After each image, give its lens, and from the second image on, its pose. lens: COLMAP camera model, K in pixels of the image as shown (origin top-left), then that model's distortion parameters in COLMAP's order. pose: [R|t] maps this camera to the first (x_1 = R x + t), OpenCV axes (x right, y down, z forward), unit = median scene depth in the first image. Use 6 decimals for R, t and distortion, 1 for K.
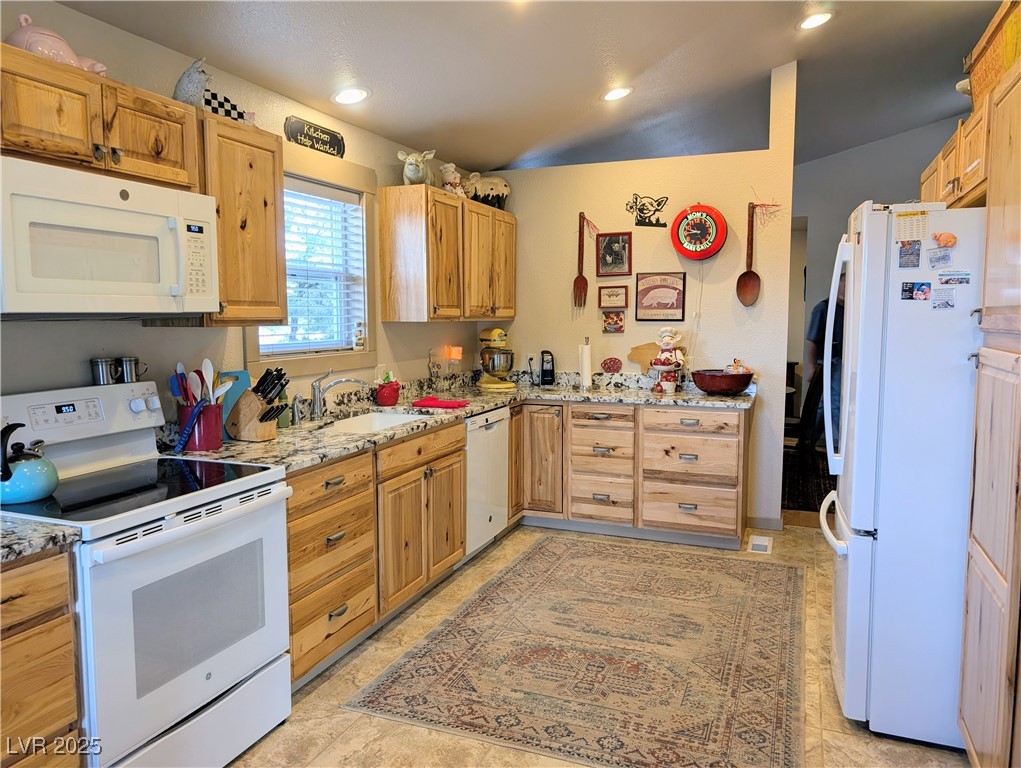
lens RADIAL K [[732.0, 0, 506.0], [0, 732.0, 383.8], [0, 0, 1]] dist [0.007267, -0.003699]
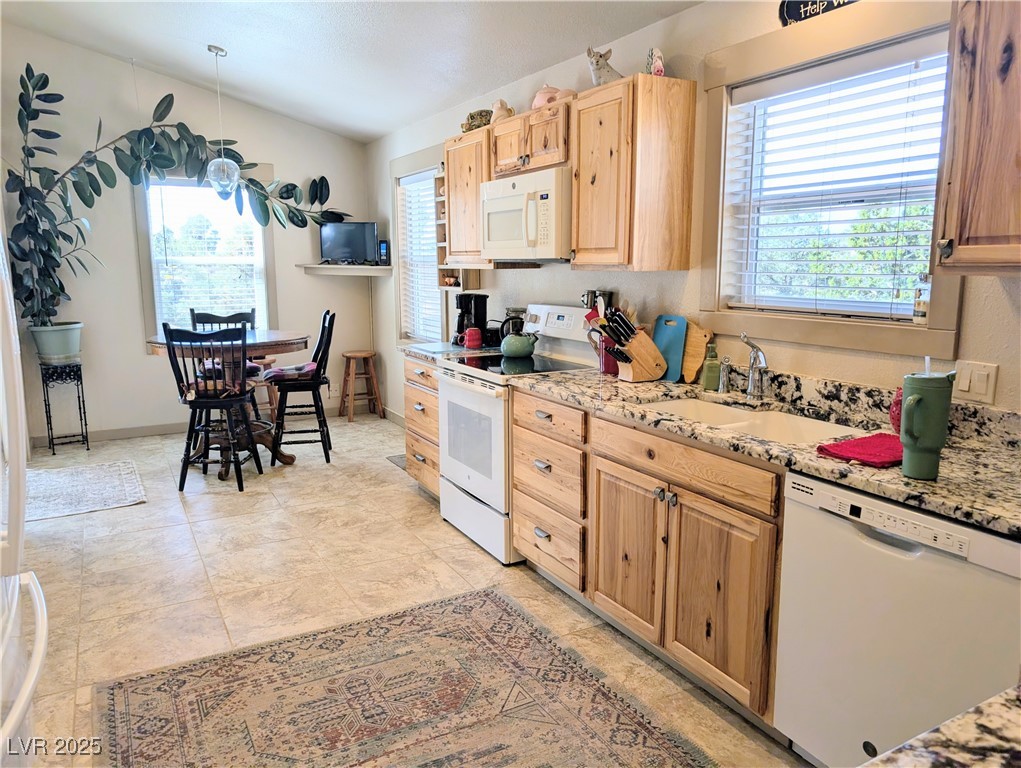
lens RADIAL K [[732.0, 0, 504.8], [0, 732.0, 381.3], [0, 0, 1]] dist [0.007267, -0.003699]
pose [[-0.631299, 0.131235, -0.764356, 0.620405], [-0.069853, 0.971951, 0.224571, -0.154681], [0.772388, 0.195164, -0.604424, 1.596786]]
